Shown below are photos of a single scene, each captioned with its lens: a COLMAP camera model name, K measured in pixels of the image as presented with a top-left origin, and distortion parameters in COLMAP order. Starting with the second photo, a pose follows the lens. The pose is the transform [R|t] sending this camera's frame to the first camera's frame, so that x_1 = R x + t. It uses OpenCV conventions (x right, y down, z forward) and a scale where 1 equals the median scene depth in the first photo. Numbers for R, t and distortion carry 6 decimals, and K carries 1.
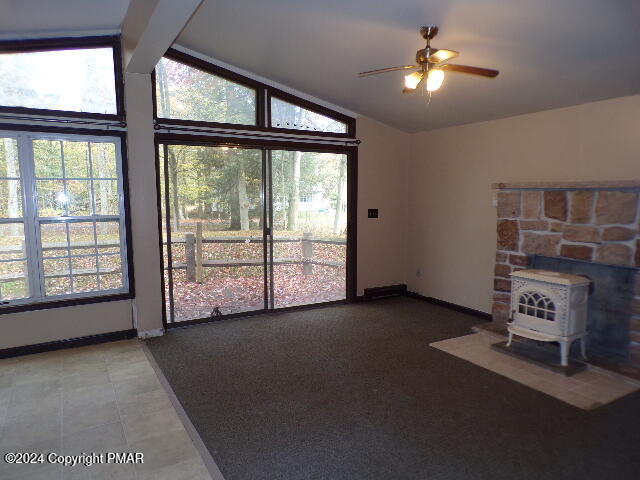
lens RADIAL K [[433.8, 0, 319.3], [0, 433.8, 243.8], [0, 0, 1]] dist [-0.026633, 0.021964]
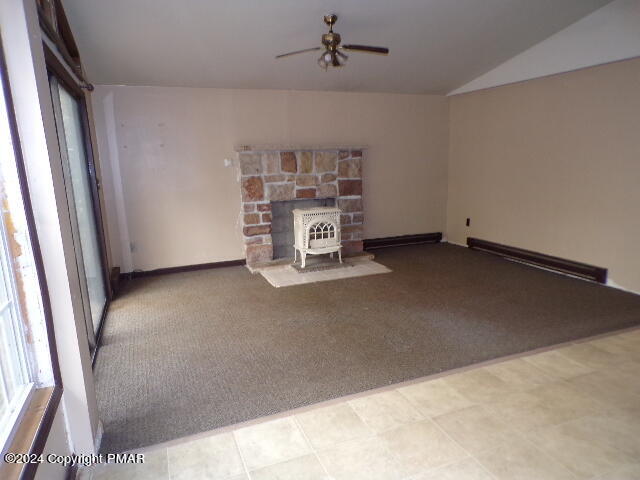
lens RADIAL K [[433.8, 0, 319.3], [0, 433.8, 243.8], [0, 0, 1]] dist [-0.026633, 0.021964]
pose [[0.152335, -0.200903, 0.967694, -0.779445], [0.135239, 0.974149, 0.180954, -0.067302], [-0.979032, 0.103304, 0.175567, 0.642302]]
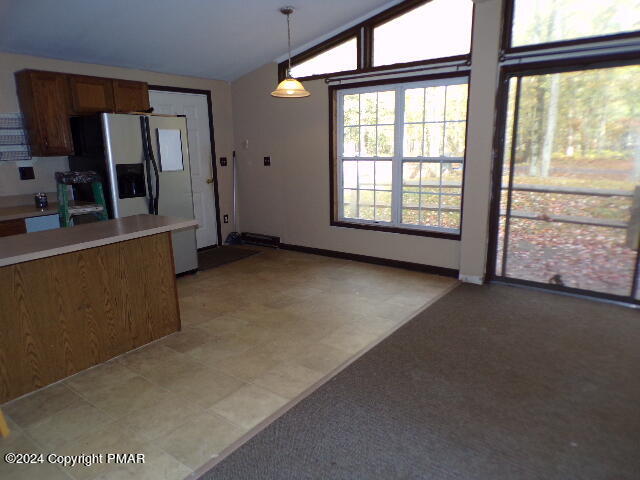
lens RADIAL K [[439.8, 0, 317.7], [0, 439.8, 241.5], [0, 0, 1]] dist [0.001926, 0.003368]
pose [[0.375750, 0.201471, -0.904556, 0.373368], [-0.084197, 0.979467, 0.183180, -0.032553], [0.922888, 0.007331, 0.384998, 0.284049]]
